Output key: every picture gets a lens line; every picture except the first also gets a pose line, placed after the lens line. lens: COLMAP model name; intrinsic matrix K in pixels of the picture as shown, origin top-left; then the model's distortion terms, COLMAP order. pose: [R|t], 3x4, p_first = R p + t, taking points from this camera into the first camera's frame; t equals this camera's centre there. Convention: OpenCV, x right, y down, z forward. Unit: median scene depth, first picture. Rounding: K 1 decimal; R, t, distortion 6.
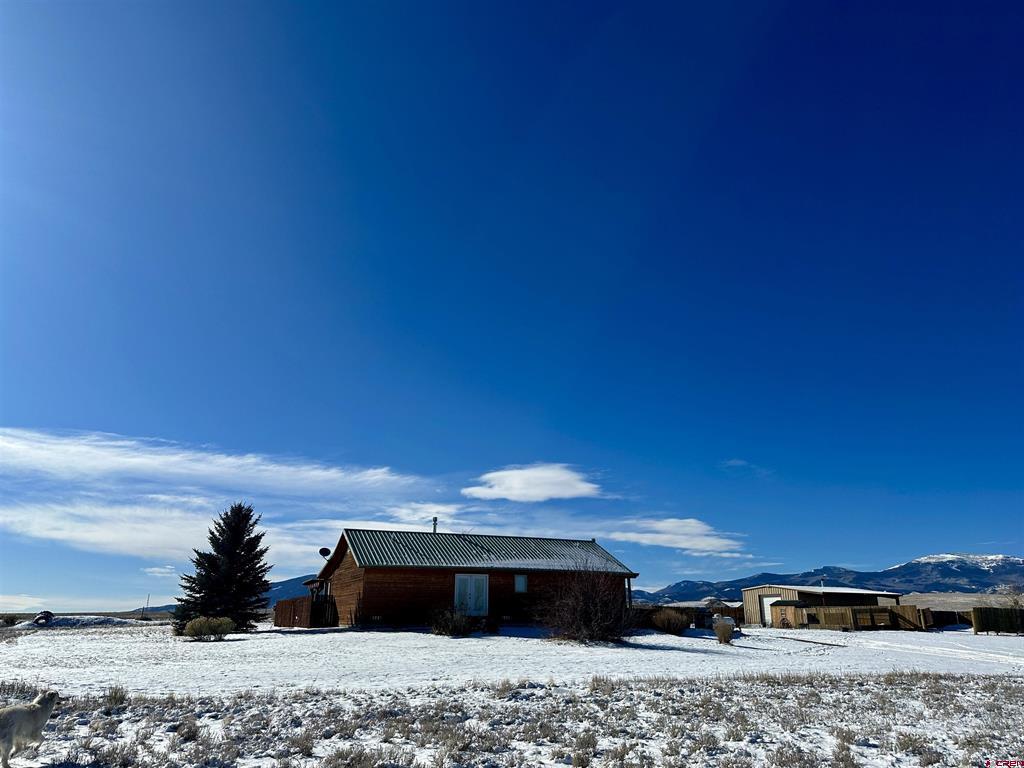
lens RADIAL K [[717.1, 0, 511.5], [0, 717.1, 365.0], [0, 0, 1]] dist [0.094037, -0.111487]
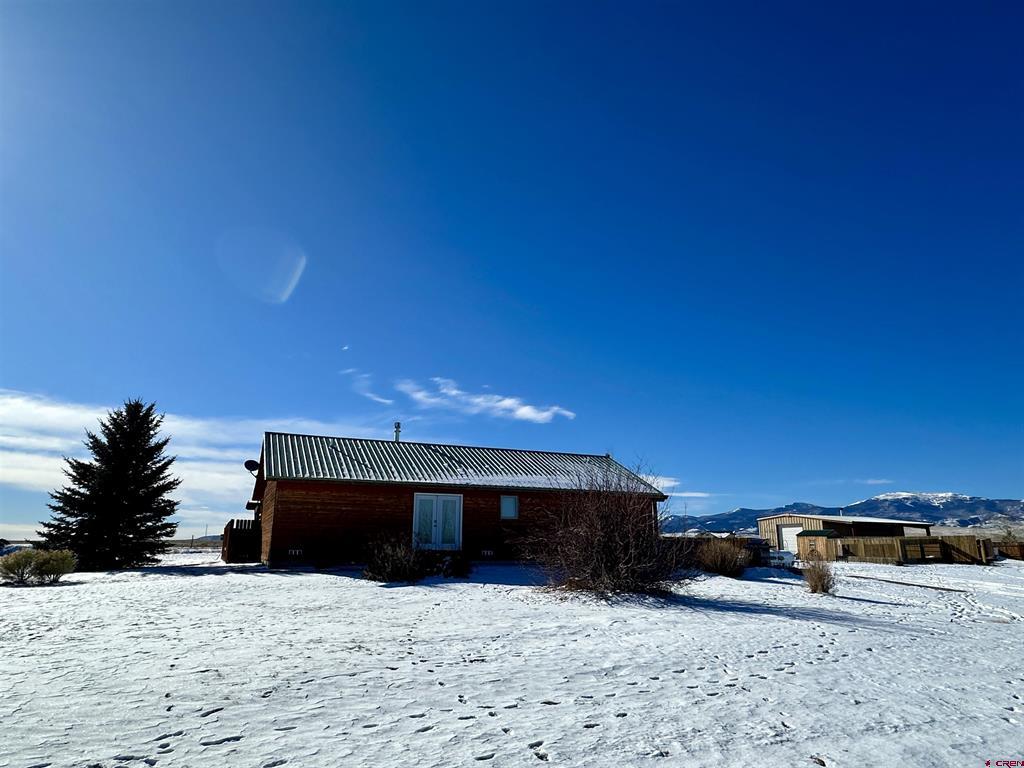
lens RADIAL K [[646.9, 0, 512.0], [0, 646.9, 384.0], [0, 0, 1]] dist [0.002094, 0.004296]
pose [[0.999920, 0.000664, -0.012598, 0.022711], [0.000460, 0.996031, 0.089011, 0.118801], [0.012607, -0.089010, 0.995951, 0.357074]]
